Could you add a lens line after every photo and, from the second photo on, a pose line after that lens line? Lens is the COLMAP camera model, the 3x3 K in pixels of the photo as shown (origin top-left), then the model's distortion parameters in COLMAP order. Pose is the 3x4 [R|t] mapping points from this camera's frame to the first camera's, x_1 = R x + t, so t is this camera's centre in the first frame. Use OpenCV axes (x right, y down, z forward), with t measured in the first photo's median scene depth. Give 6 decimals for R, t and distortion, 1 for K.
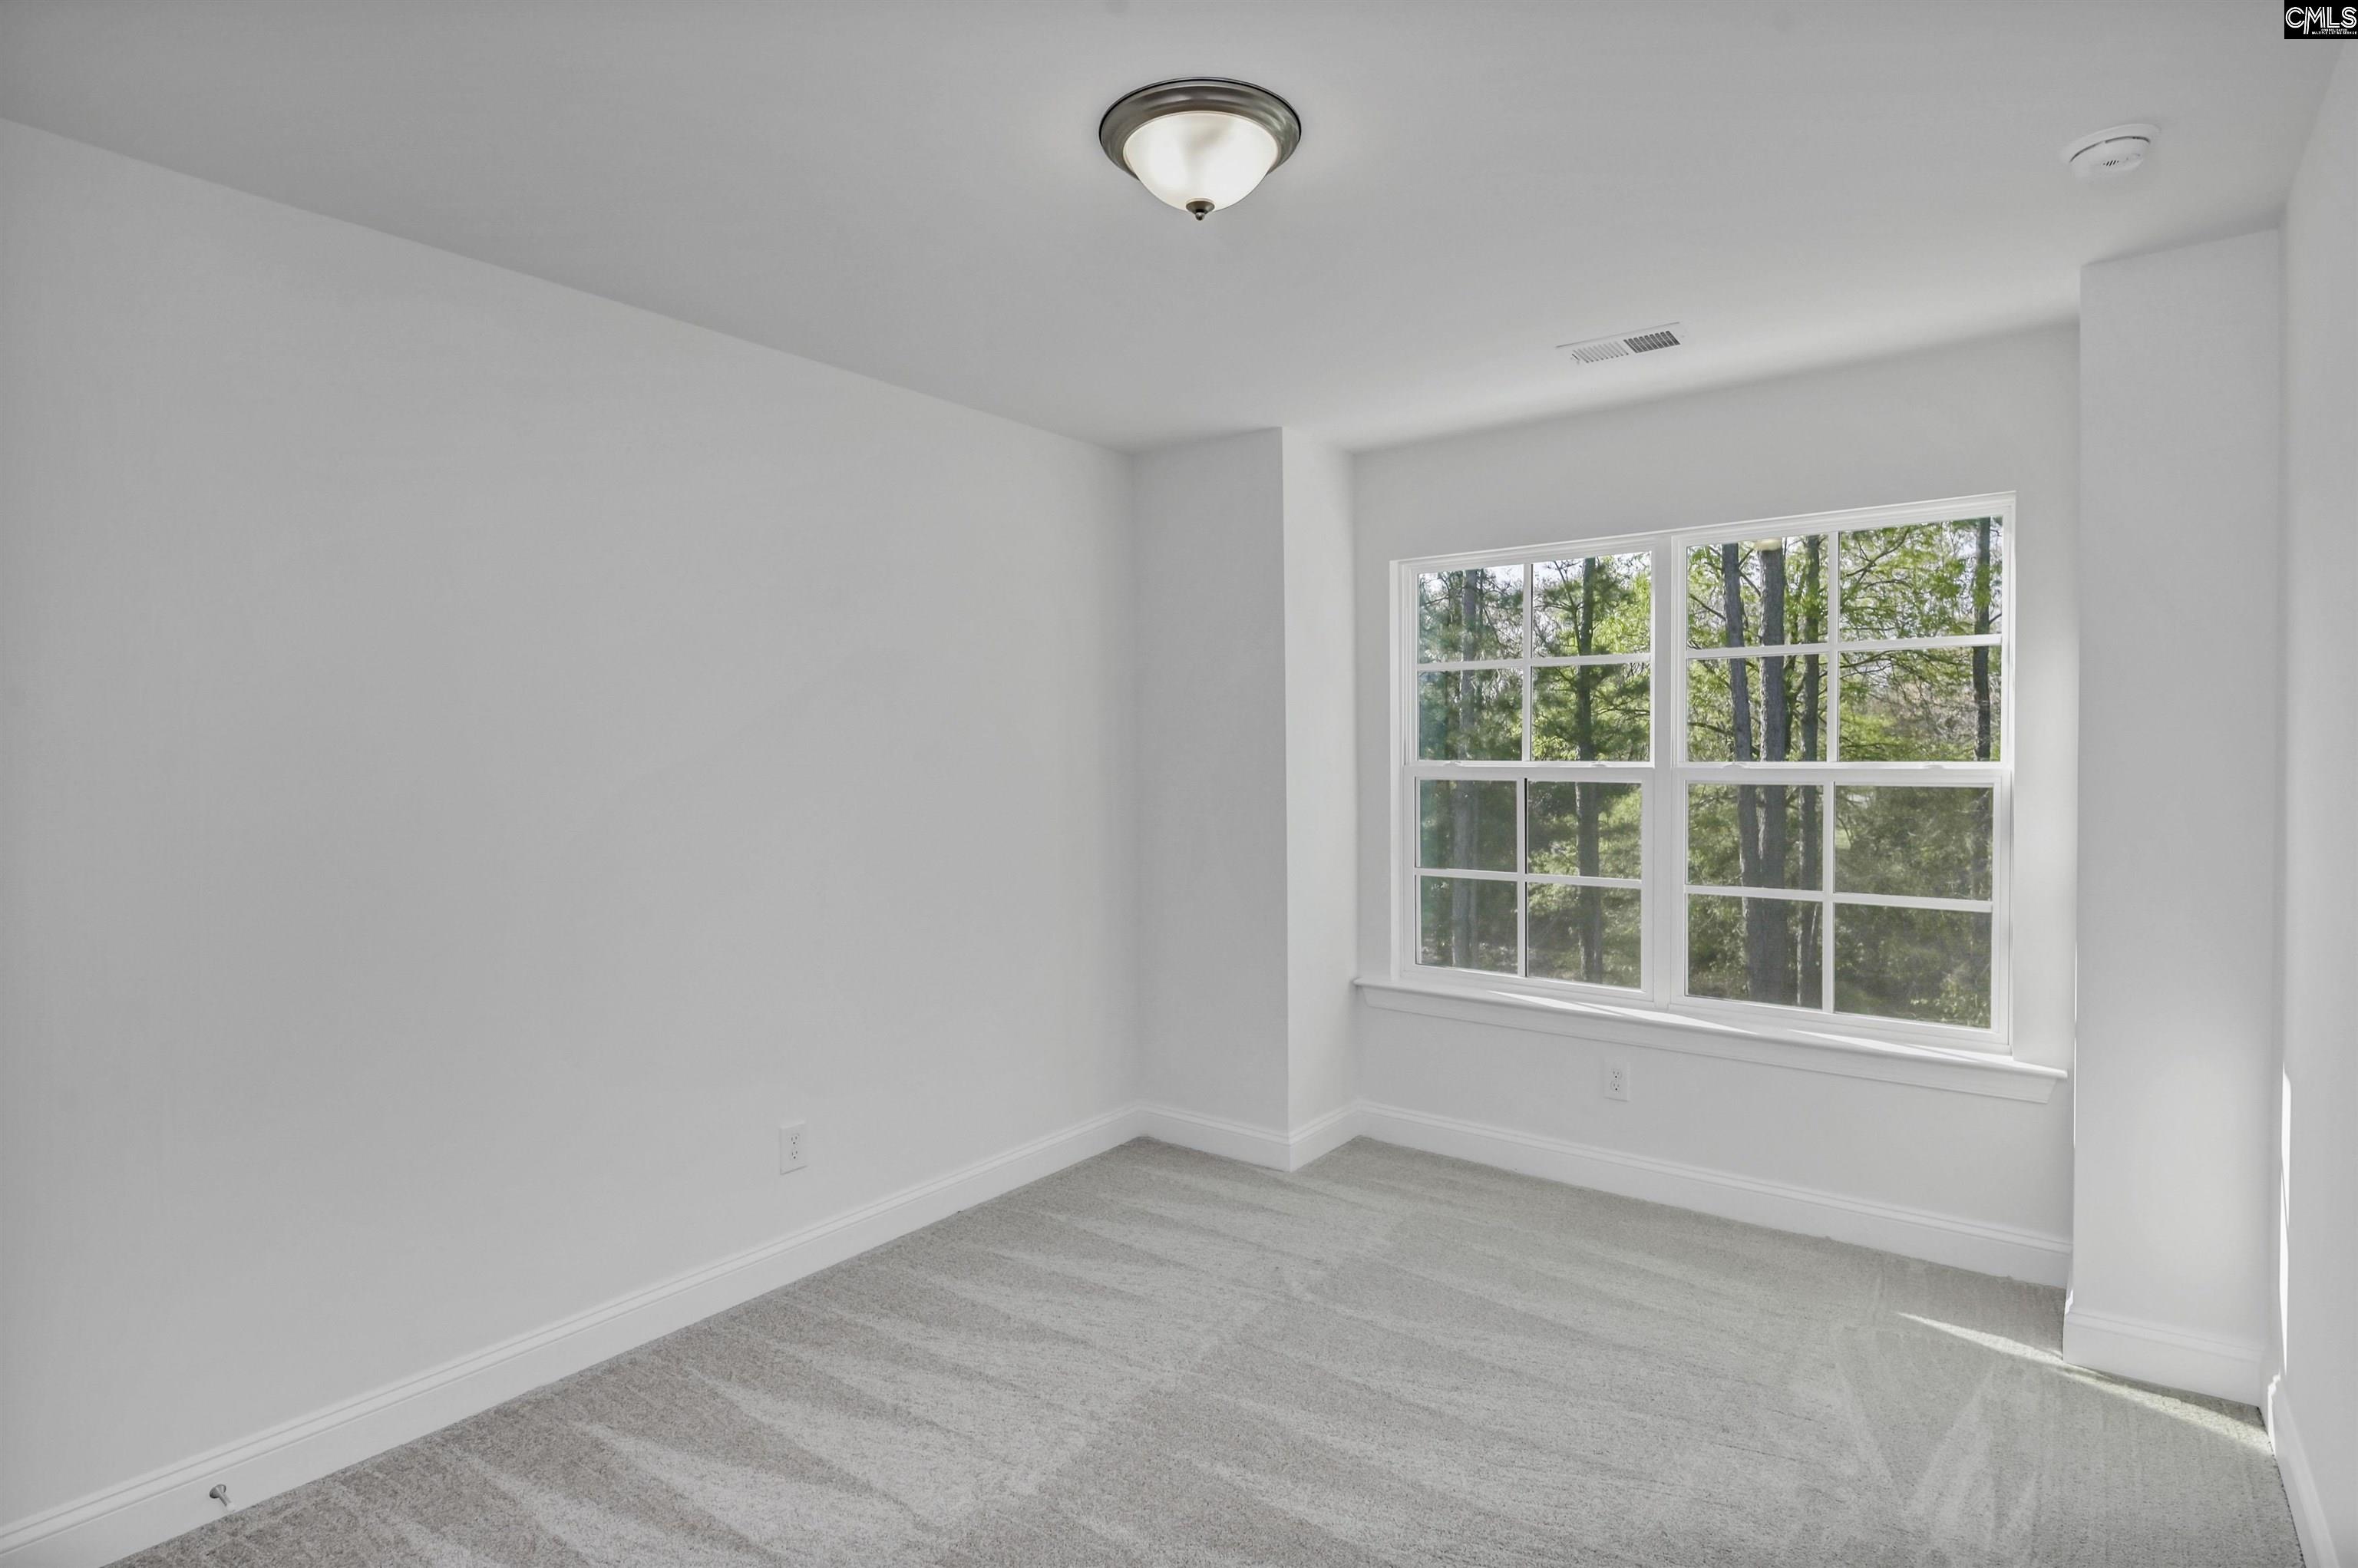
lens RADIAL K [[1173.4, 0, 1183.9], [0, 1173.4, 798.4], [0, 0, 1]] dist [0.000251, -0.000494]
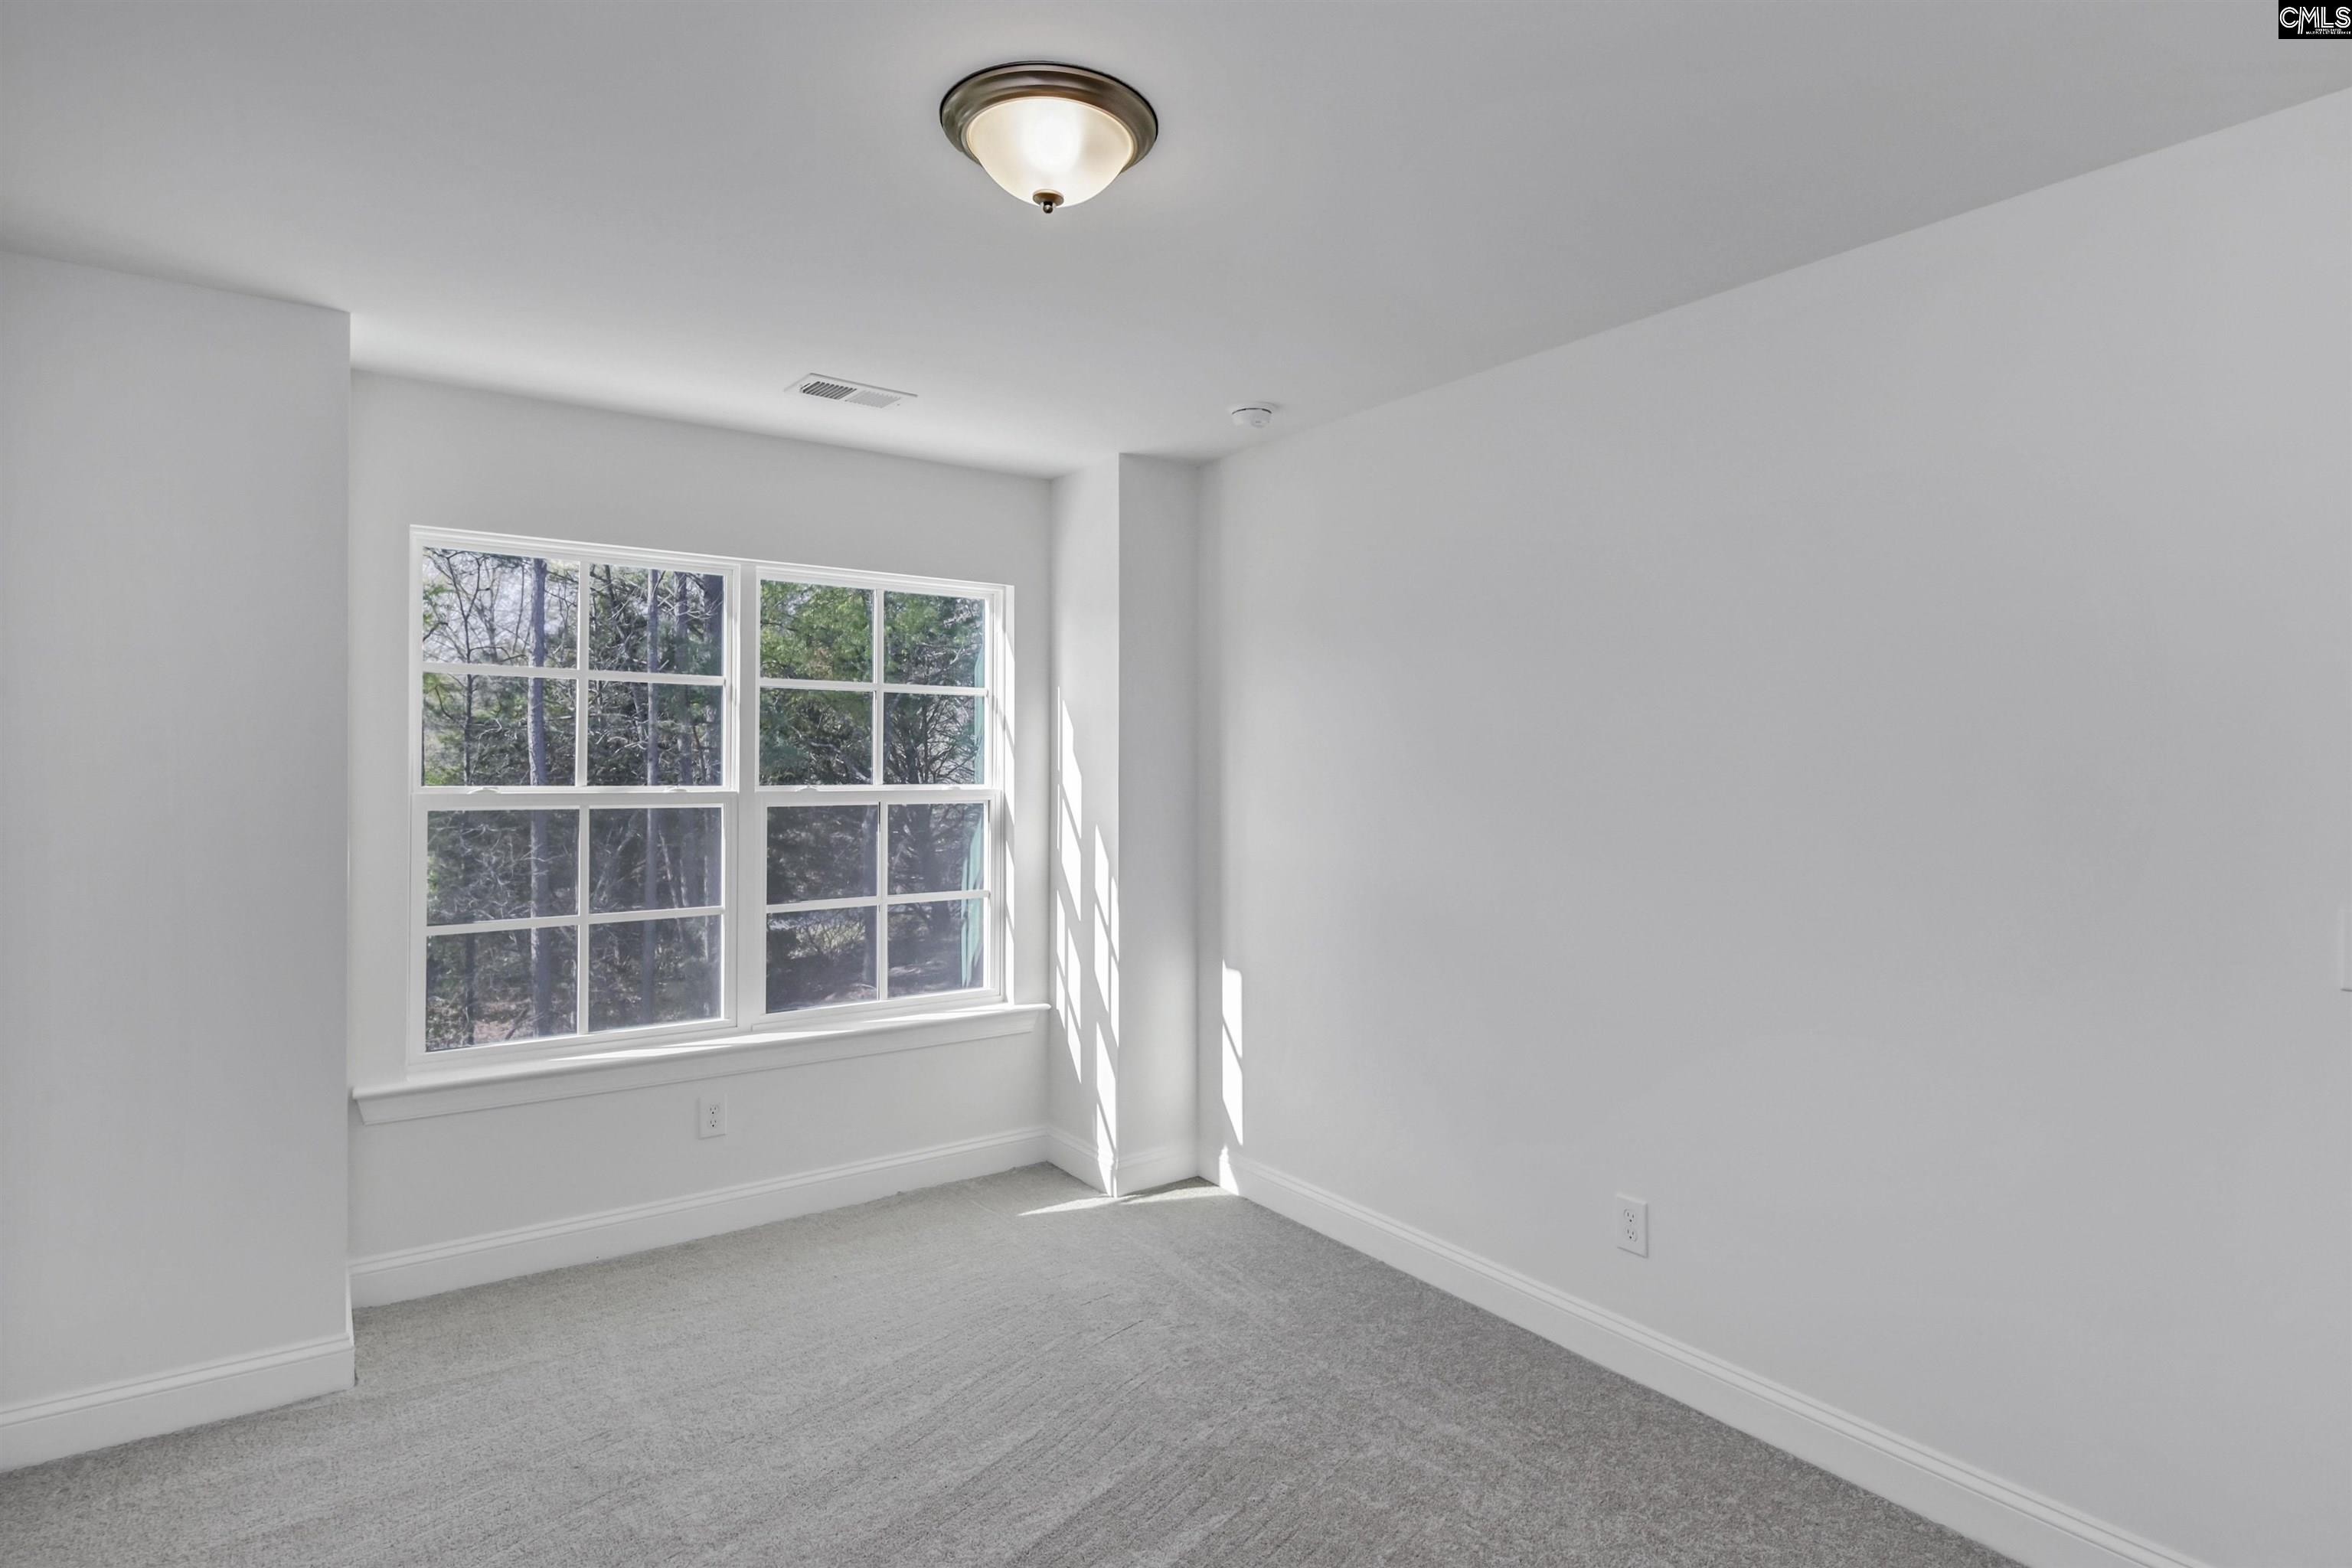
lens RADIAL K [[1170.5, 0, 1175.3], [0, 1170.5, 767.5], [0, 0, 1]] dist [0.000251, -0.000494]
pose [[0.310113, 0.009447, 0.950653, -0.441736], [0.035427, 0.999141, -0.021486, -0.011992], [-0.950039, 0.040342, 0.309512, 0.337095]]
